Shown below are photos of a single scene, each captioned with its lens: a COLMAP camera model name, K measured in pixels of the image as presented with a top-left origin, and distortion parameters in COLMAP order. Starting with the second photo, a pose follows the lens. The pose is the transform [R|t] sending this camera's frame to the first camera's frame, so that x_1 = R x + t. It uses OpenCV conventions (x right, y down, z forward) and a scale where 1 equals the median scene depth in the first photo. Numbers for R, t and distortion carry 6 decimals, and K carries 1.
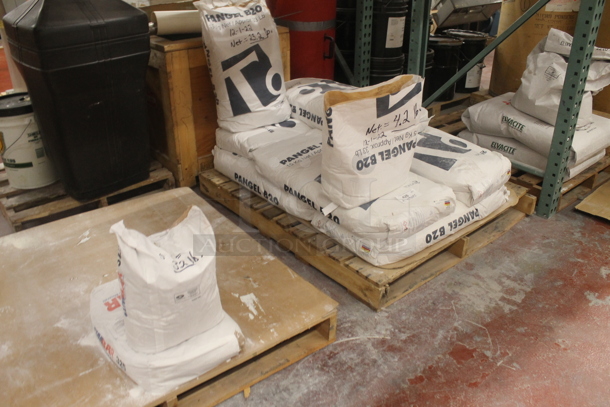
lens RADIAL K [[525.9, 0, 305.0], [0, 525.9, 203.5], [0, 0, 1]] dist [-0.161660, 0.166892]
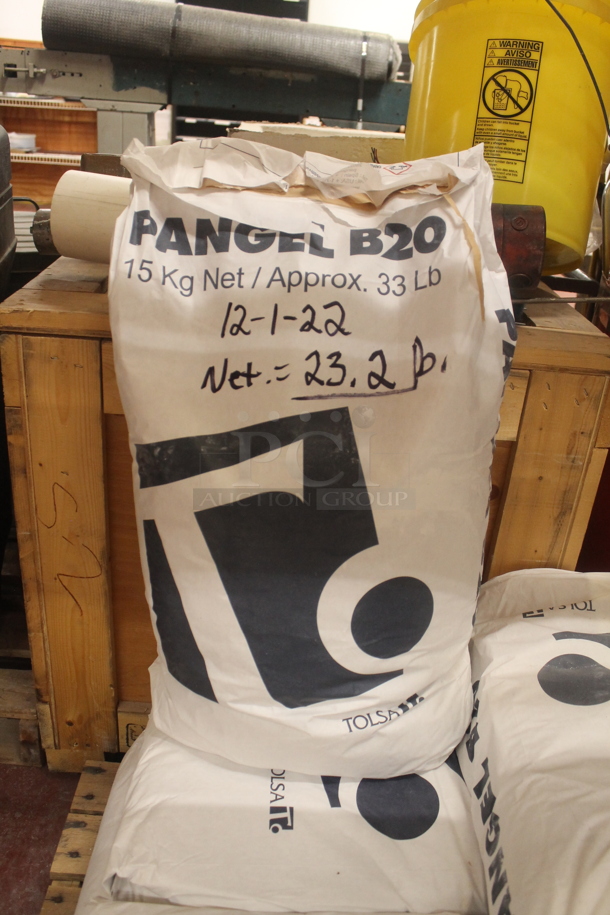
lens RADIAL K [[788.8, 0, 305.0], [0, 788.8, 457.5], [0, 0, 1]] dist [-0.161660, 0.166892]
pose [[0.760522, 0.335950, -0.555647, 0.073754], [-0.371755, 0.926896, 0.051585, -0.337586], [0.532358, 0.167333, 0.829816, 0.845223]]
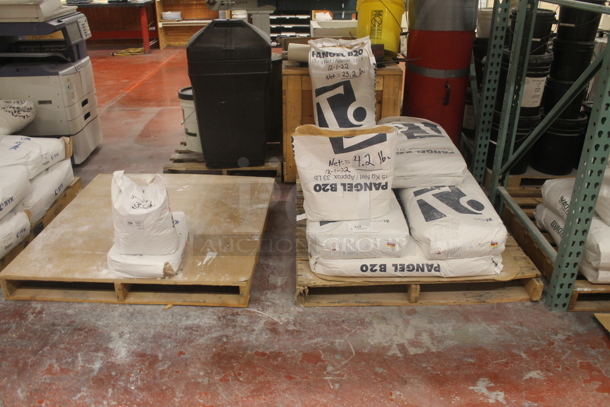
lens RADIAL K [[525.9, 0, 305.0], [0, 525.9, 203.5], [0, 0, 1]] dist [-0.161660, 0.166892]
pose [[0.774554, 0.285077, -0.564622, 0.671839], [-0.300766, 0.951291, 0.067712, -0.095775], [0.556423, 0.117372, 0.822568, -0.028840]]
